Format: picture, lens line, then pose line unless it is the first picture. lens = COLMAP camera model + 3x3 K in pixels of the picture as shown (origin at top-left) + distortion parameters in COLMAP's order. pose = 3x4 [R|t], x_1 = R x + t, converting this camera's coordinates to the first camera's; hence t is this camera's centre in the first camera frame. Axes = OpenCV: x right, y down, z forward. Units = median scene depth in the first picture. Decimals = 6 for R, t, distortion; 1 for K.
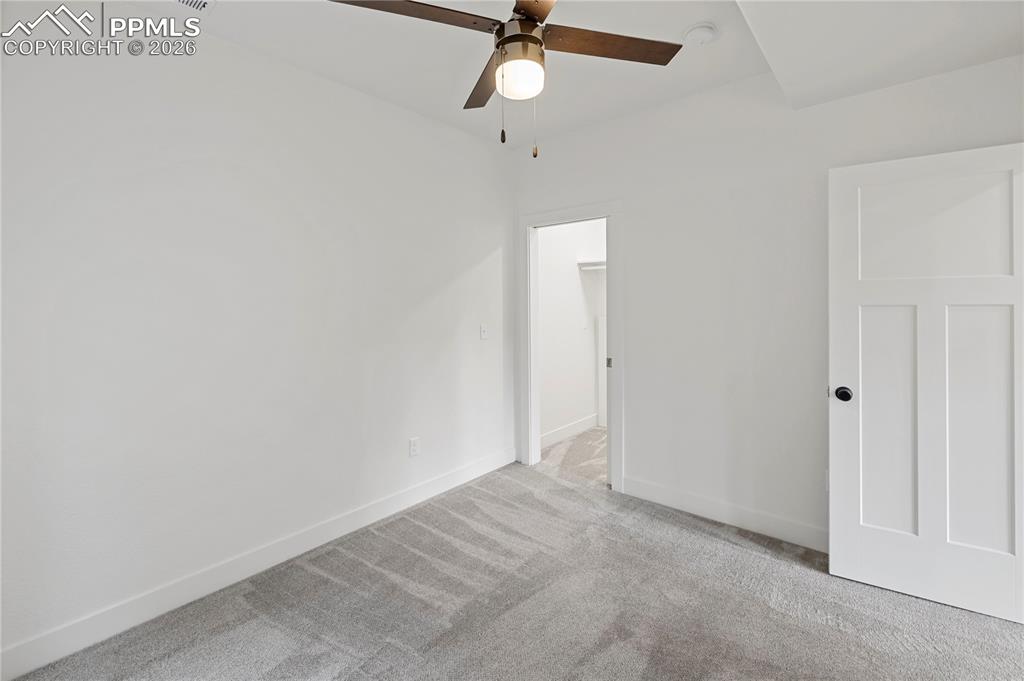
lens RADIAL K [[447.0, 0, 509.1], [0, 447.0, 306.6], [0, 0, 1]] dist [-0.003270, 0.000403]
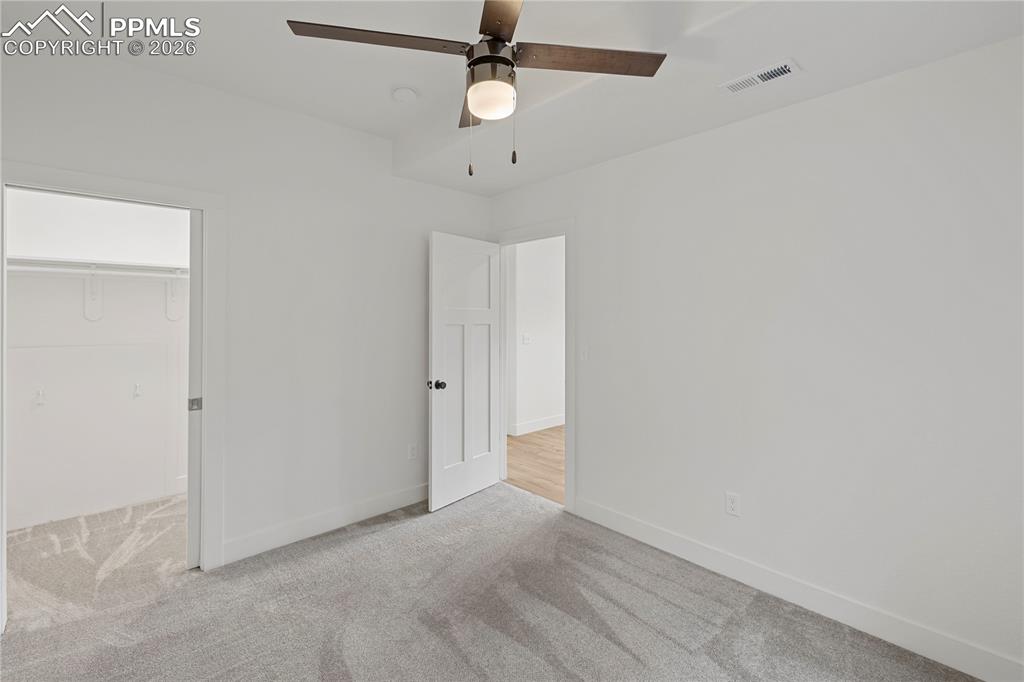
lens RADIAL K [[430.6, 0, 510.3], [0, 430.6, 320.8], [0, 0, 1]] dist [-0.002154, -0.000229]
pose [[0.127651, 0.006129, 0.991800, -0.586076], [0.014378, 0.999864, -0.008030, -0.001255], [-0.991715, 0.015285, 0.127545, 0.525125]]
